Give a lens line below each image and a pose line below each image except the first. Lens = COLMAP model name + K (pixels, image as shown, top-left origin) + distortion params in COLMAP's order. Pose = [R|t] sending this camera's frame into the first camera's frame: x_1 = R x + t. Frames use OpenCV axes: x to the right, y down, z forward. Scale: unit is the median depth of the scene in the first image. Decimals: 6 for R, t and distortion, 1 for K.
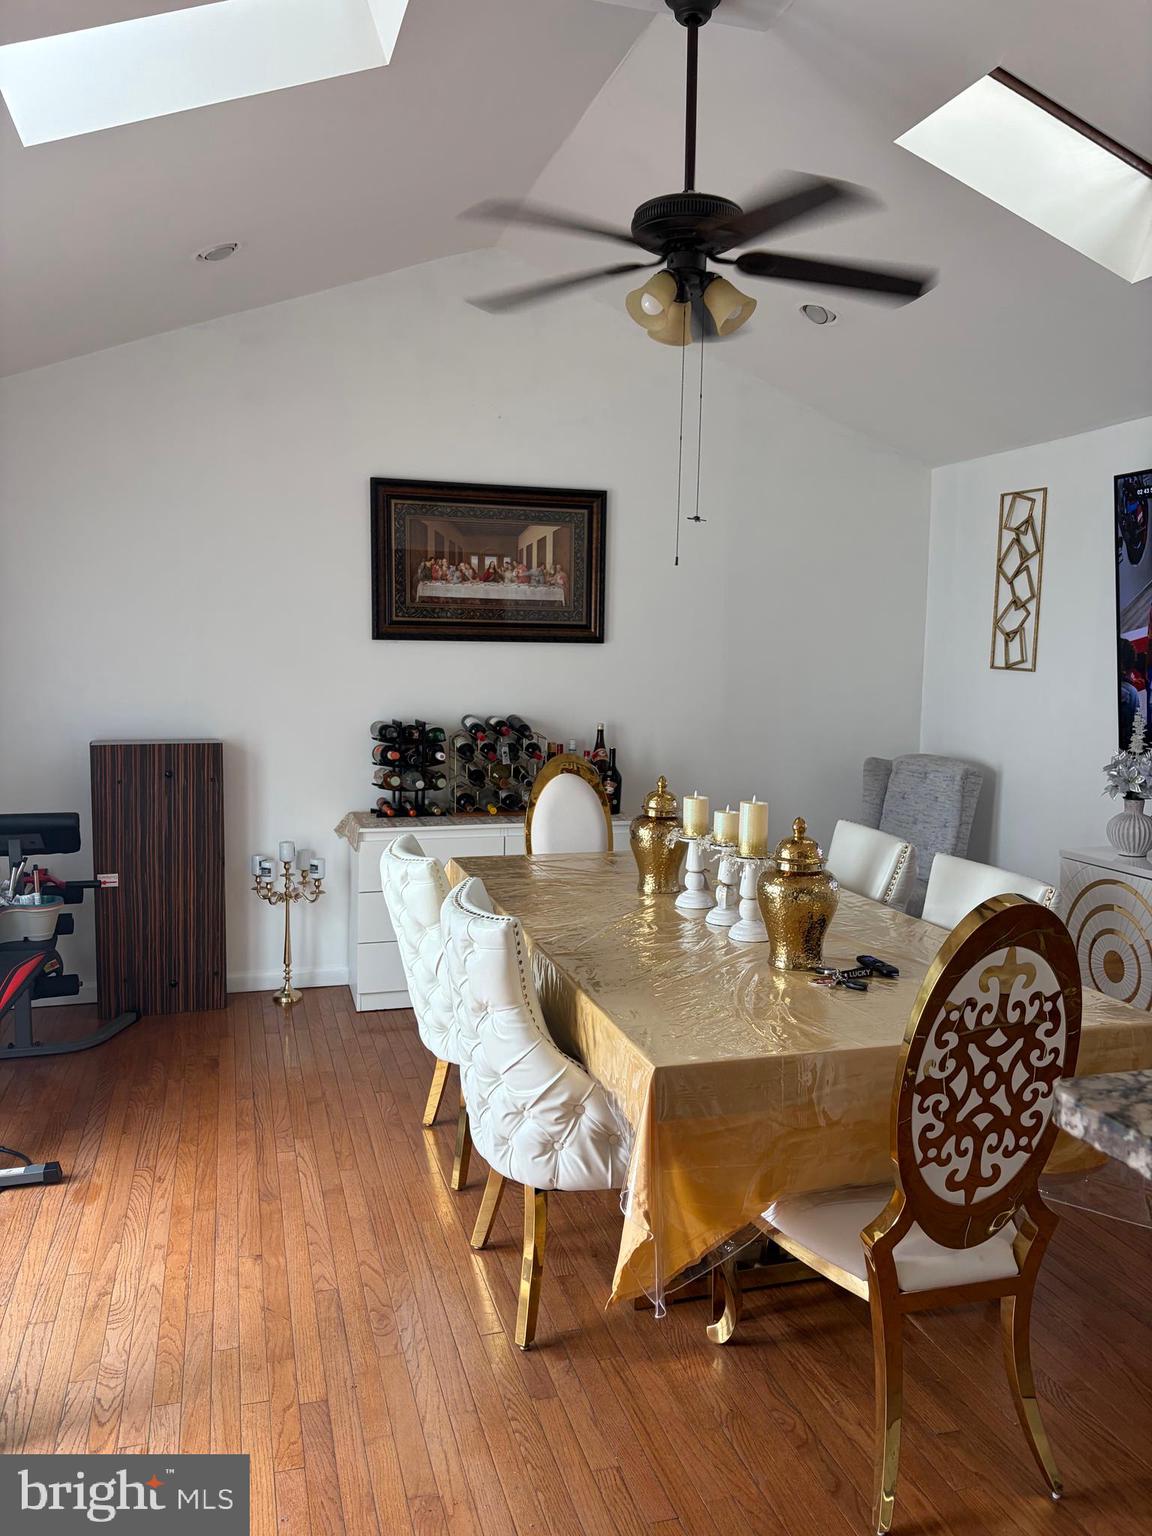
lens RADIAL K [[1175.7, 0, 575.9], [0, 1175.7, 757.2], [0, 0, 1]] dist [0.040884, -0.053411]
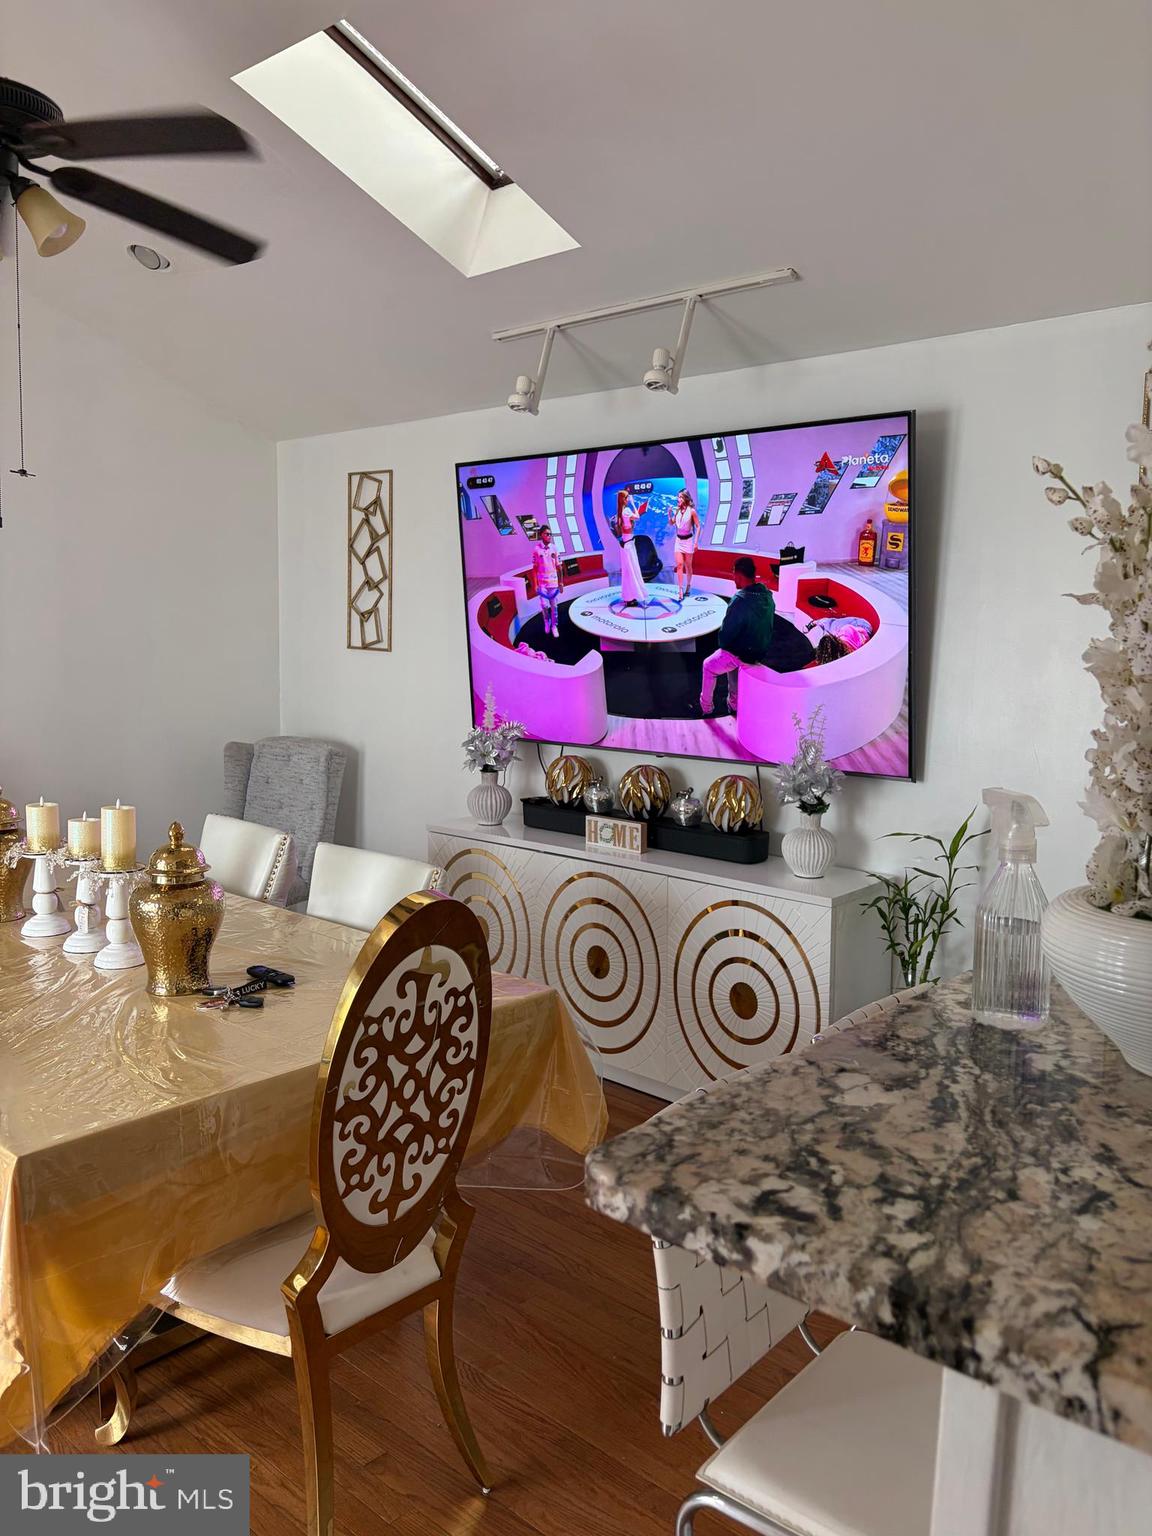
lens RADIAL K [[1175.7, 0, 575.9], [0, 1175.7, 757.2], [0, 0, 1]] dist [0.040884, -0.053411]
pose [[0.855007, -0.052956, 0.515906, -0.008126], [0.042960, 0.998586, 0.031305, -0.014105], [-0.516835, -0.004602, 0.856073, 0.109468]]
